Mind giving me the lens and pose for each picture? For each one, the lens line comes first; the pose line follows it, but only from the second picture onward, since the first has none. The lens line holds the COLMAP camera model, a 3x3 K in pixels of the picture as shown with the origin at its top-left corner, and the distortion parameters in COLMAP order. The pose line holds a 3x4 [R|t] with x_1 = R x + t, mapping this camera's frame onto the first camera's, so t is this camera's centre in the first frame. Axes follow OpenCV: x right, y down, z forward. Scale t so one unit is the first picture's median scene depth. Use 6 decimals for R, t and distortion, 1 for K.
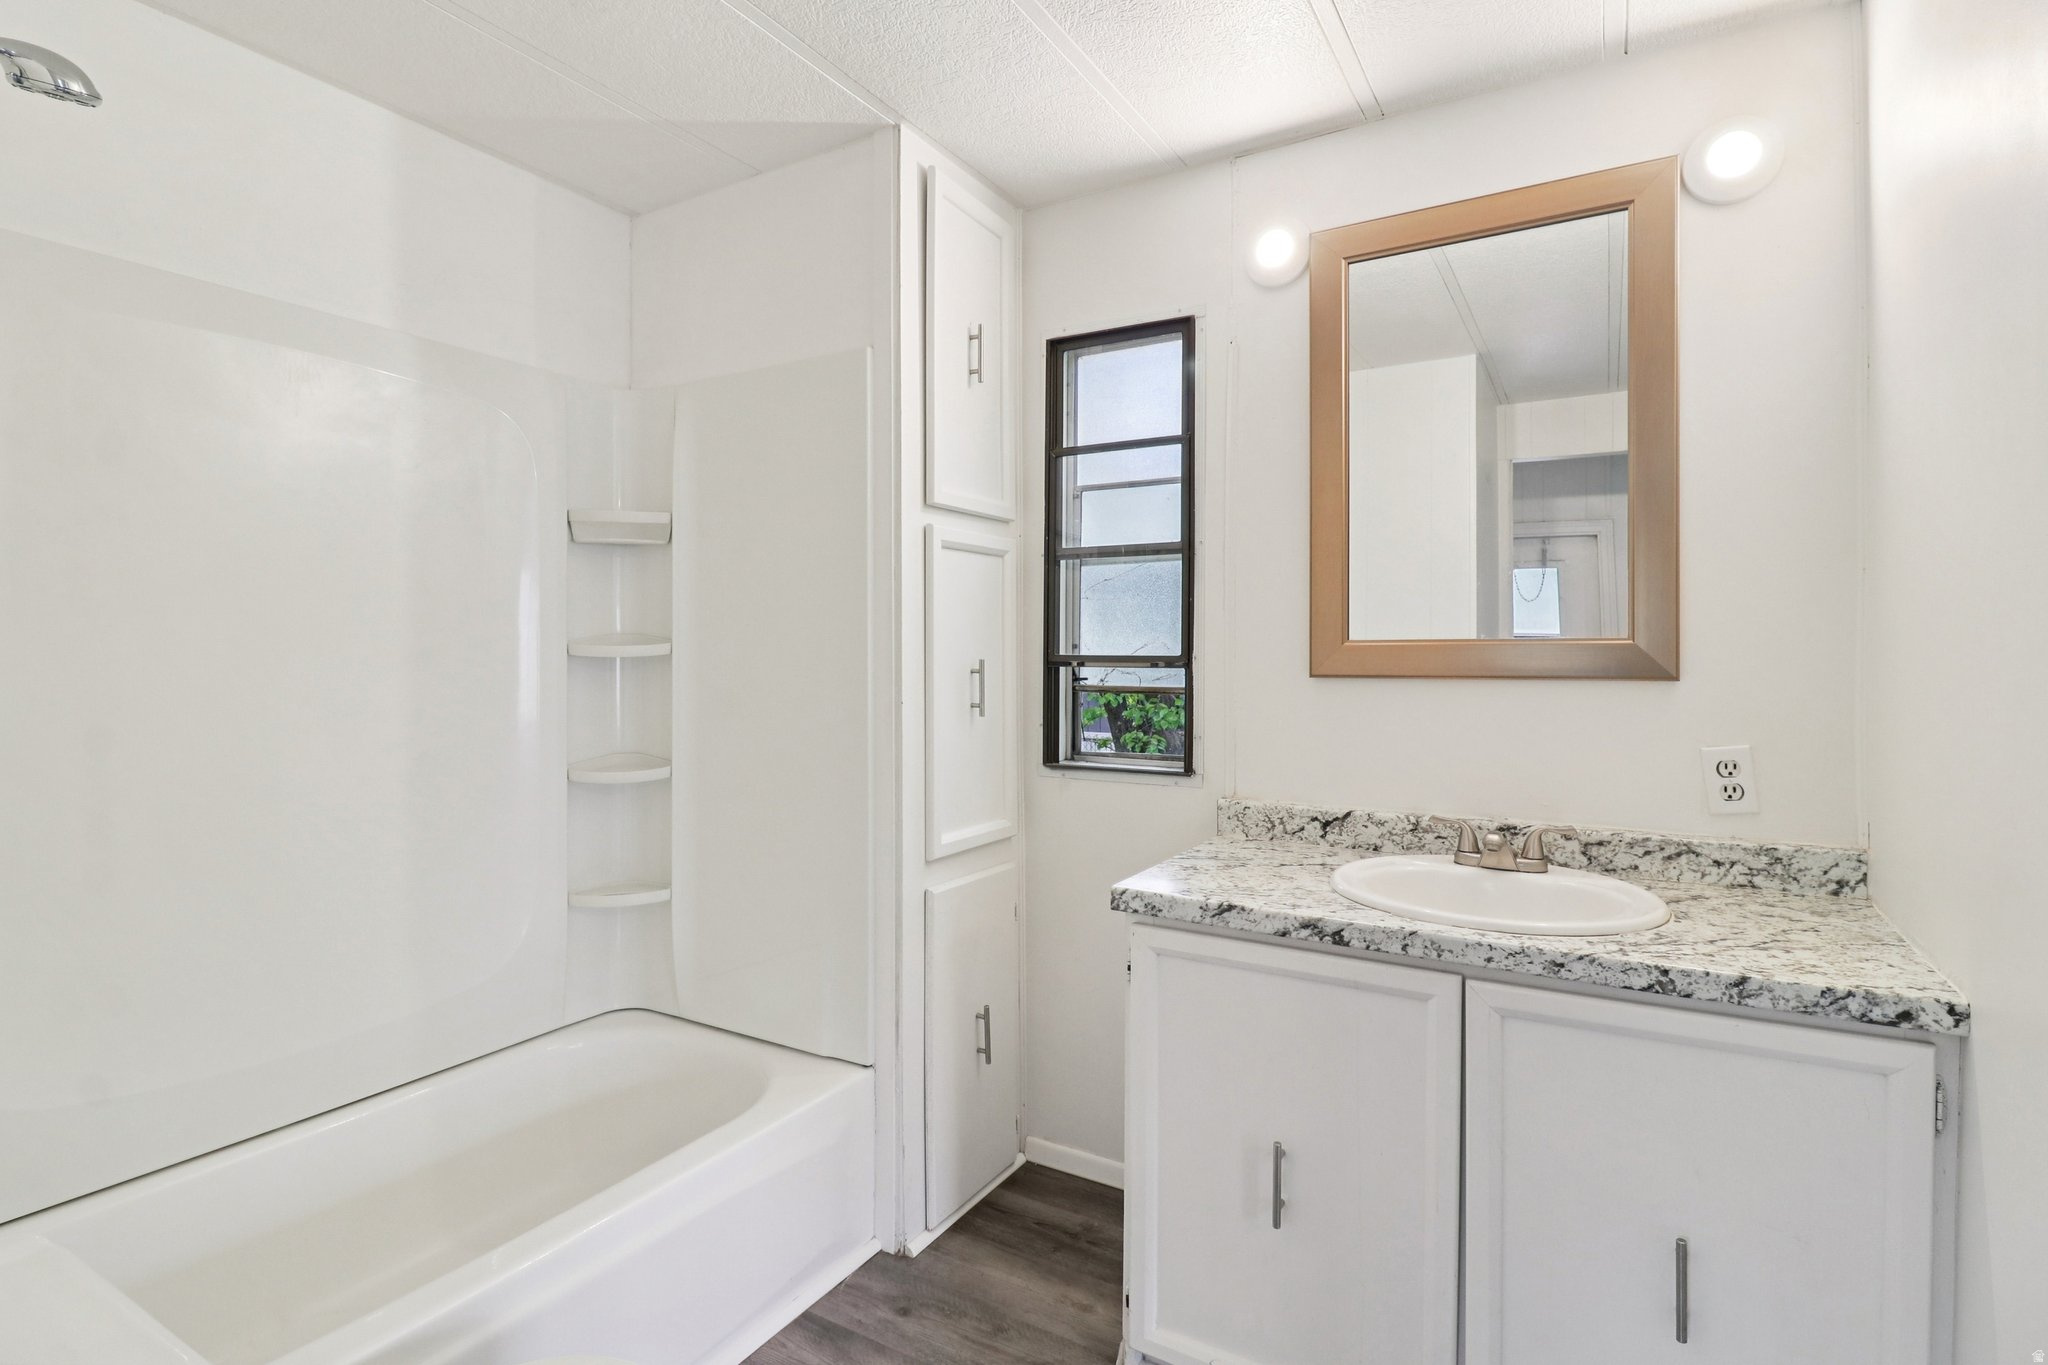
lens RADIAL K [[962.9, 0, 1027.7], [0, 962.9, 645.3], [0, 0, 1]] dist [-0.002871, -0.007055]
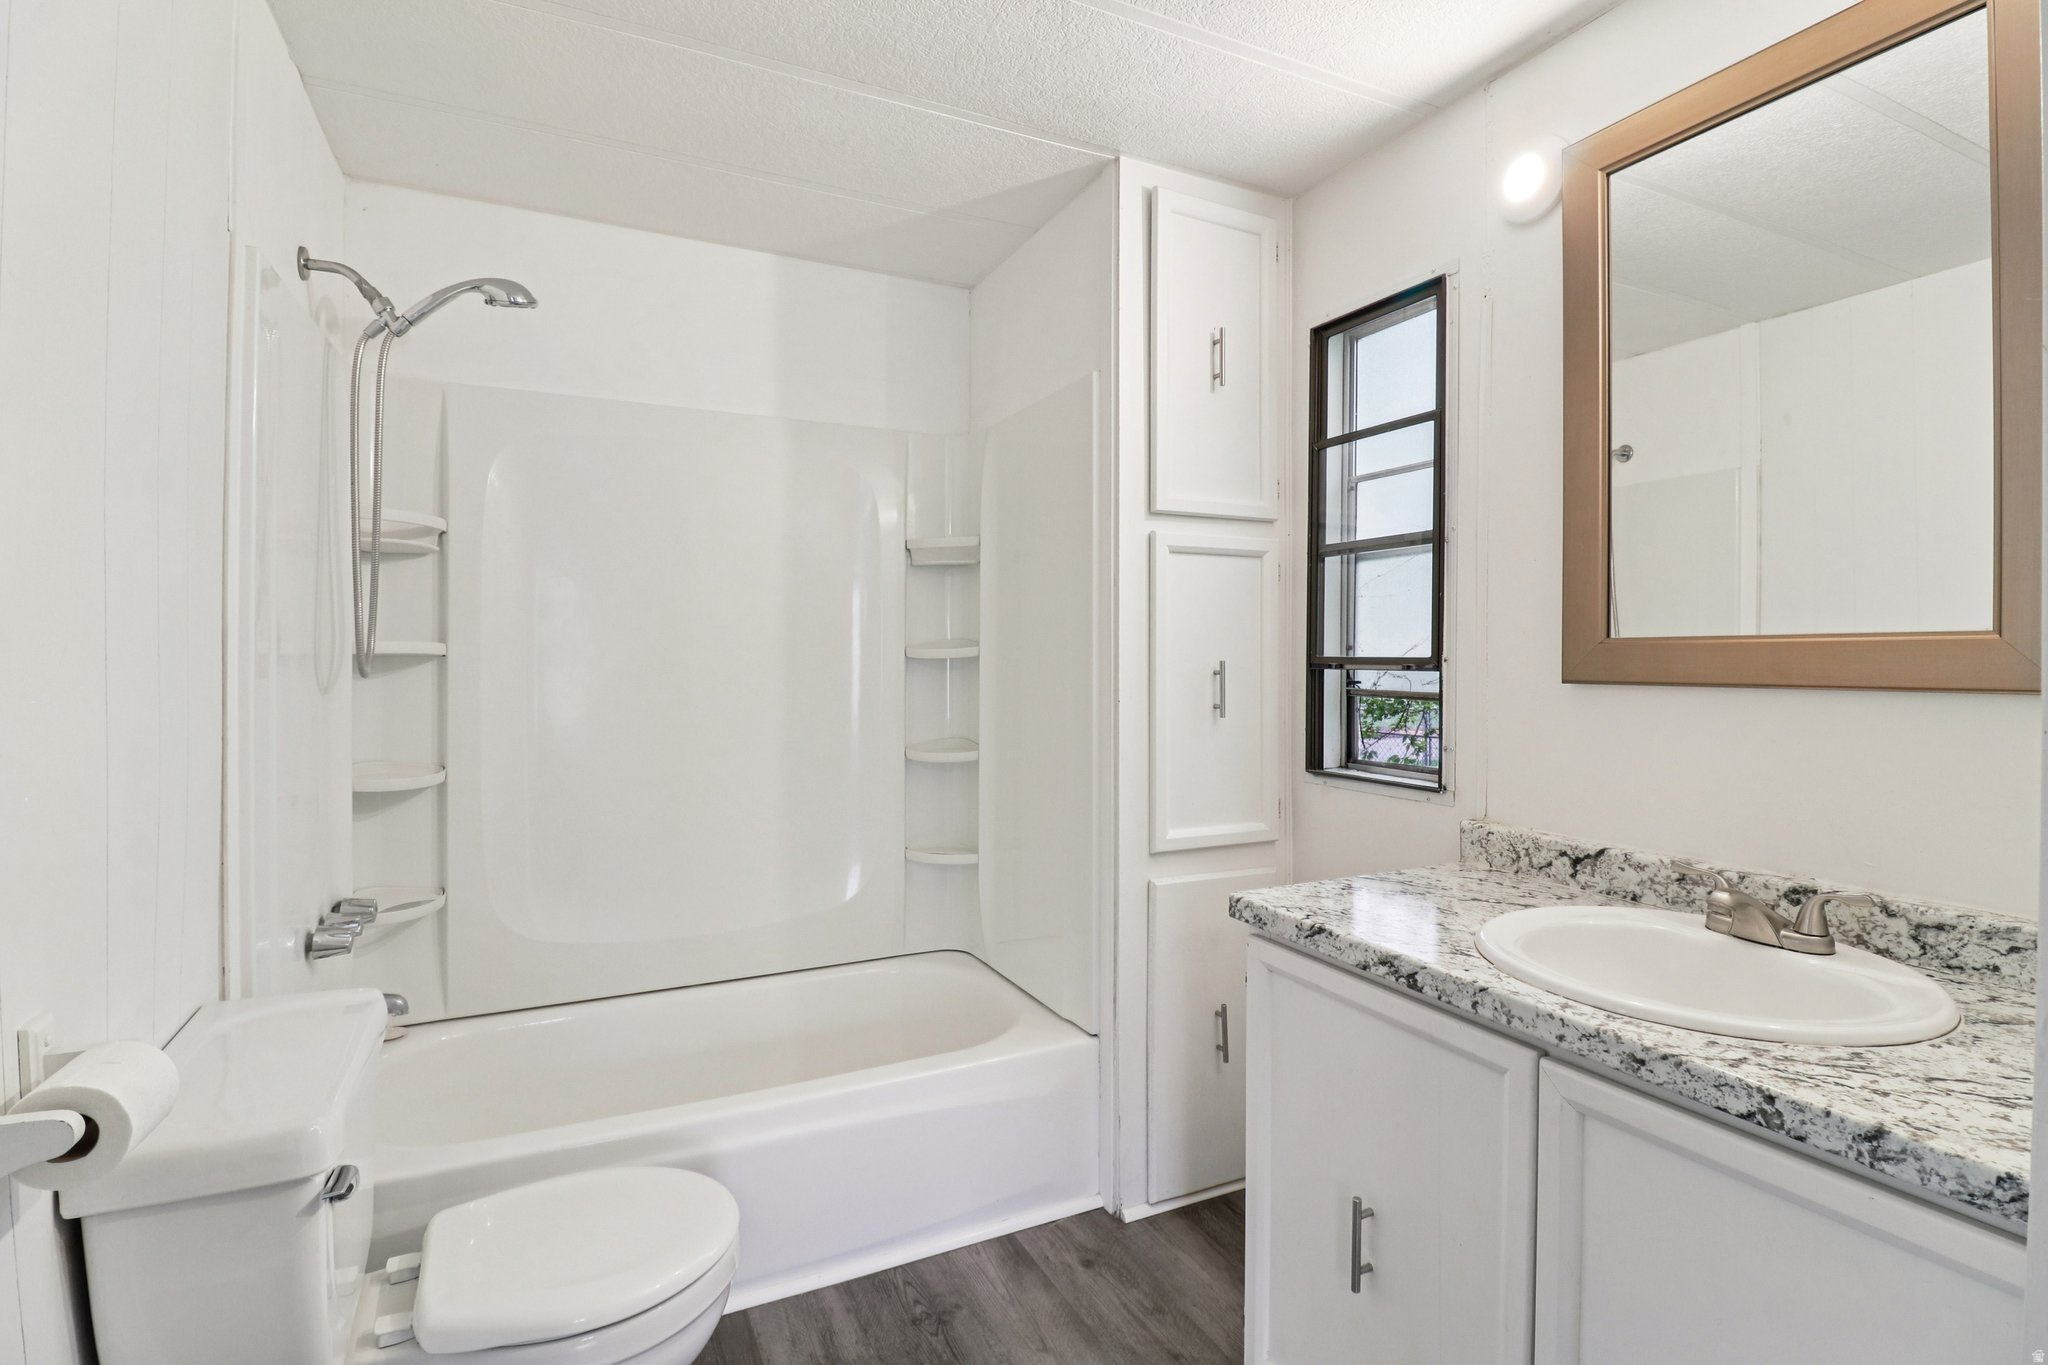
lens RADIAL K [[912.8, 0, 983.3], [0, 912.8, 655.1], [0, 0, 1]] dist [-0.007673, -0.005353]
pose [[0.846756, -0.000001, -0.531981, 0.295236], [0.002990, 0.999984, 0.004757, 0.003778], [0.531973, -0.005618, 0.846743, 0.070642]]
